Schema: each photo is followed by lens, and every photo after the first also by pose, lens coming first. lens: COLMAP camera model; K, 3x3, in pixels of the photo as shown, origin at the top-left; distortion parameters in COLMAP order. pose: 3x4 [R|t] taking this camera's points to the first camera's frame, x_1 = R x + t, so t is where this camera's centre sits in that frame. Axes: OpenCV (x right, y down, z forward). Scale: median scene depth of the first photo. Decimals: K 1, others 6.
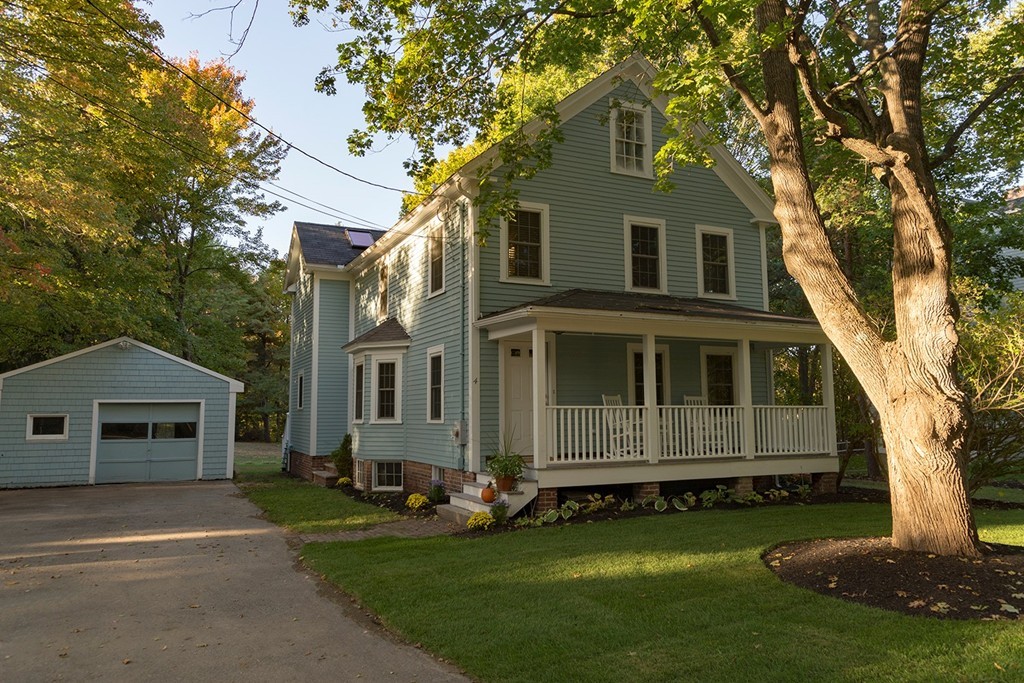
lens RADIAL K [[707.7, 0, 515.7], [0, 707.7, 341.3], [0, 0, 1]] dist [-0.002142, 0.008817]
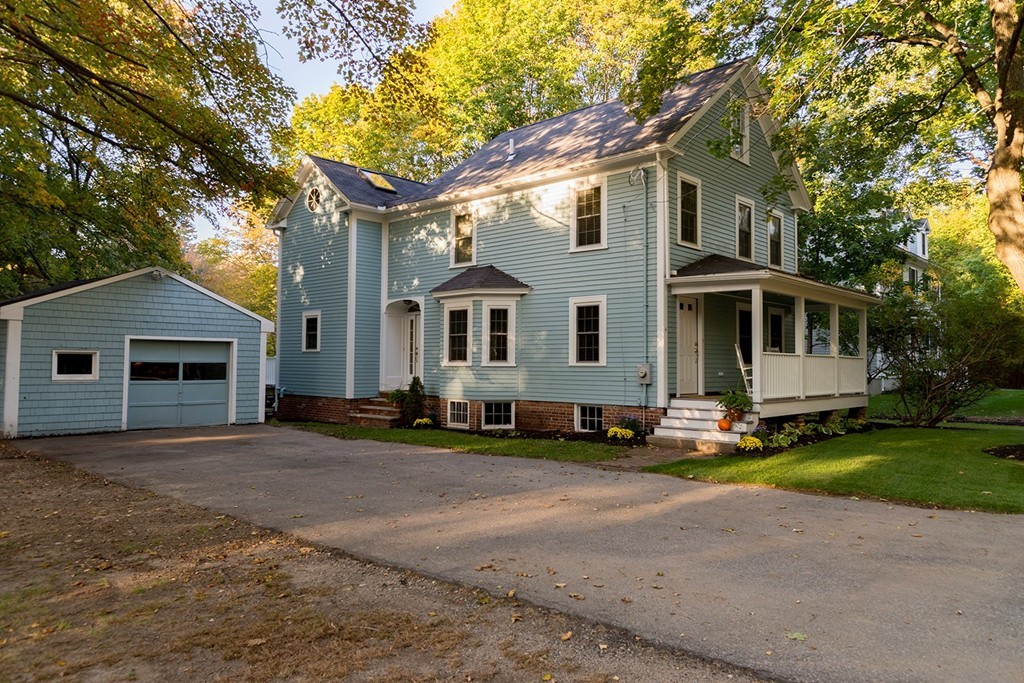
lens RADIAL K [[707.7, 0, 533.5], [0, 707.7, 336.8], [0, 0, 1]] dist [-0.002142, 0.008817]
pose [[0.931347, 0.028703, 0.363001, -0.464451], [-0.051517, 0.997248, 0.053323, 0.011793], [-0.360471, -0.068363, 0.930262, -0.000164]]
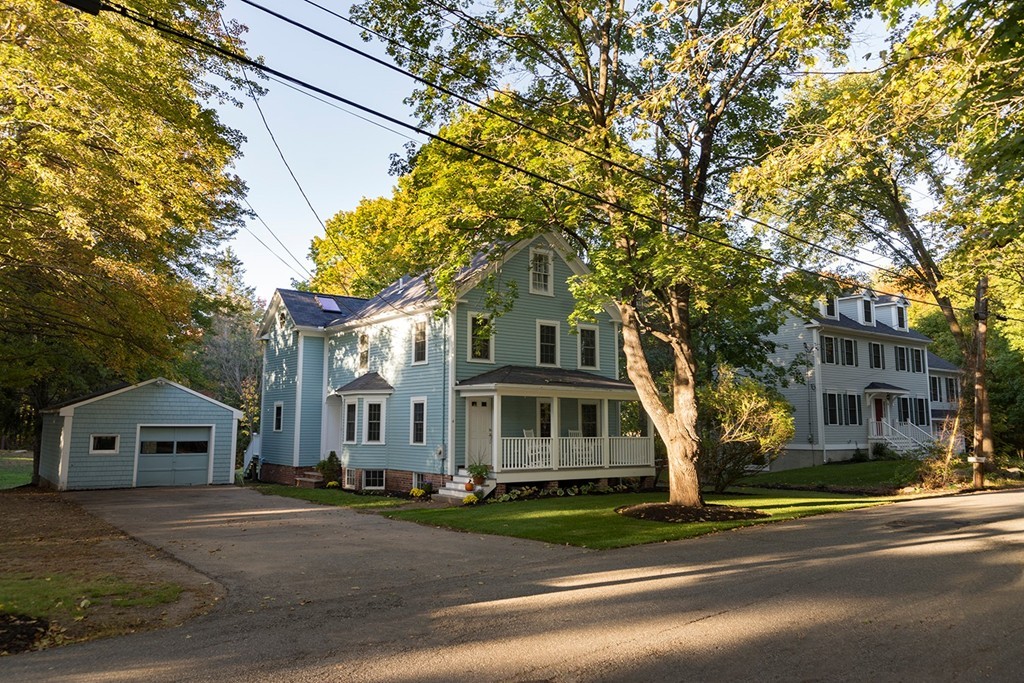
lens RADIAL K [[707.7, 0, 502.9], [0, 707.7, 339.9], [0, 0, 1]] dist [-0.002142, 0.008817]
pose [[0.981731, 0.036340, 0.186771, -0.180397], [-0.032049, 0.999149, -0.025946, -0.067327], [-0.187555, 0.019486, 0.982061, -0.472305]]
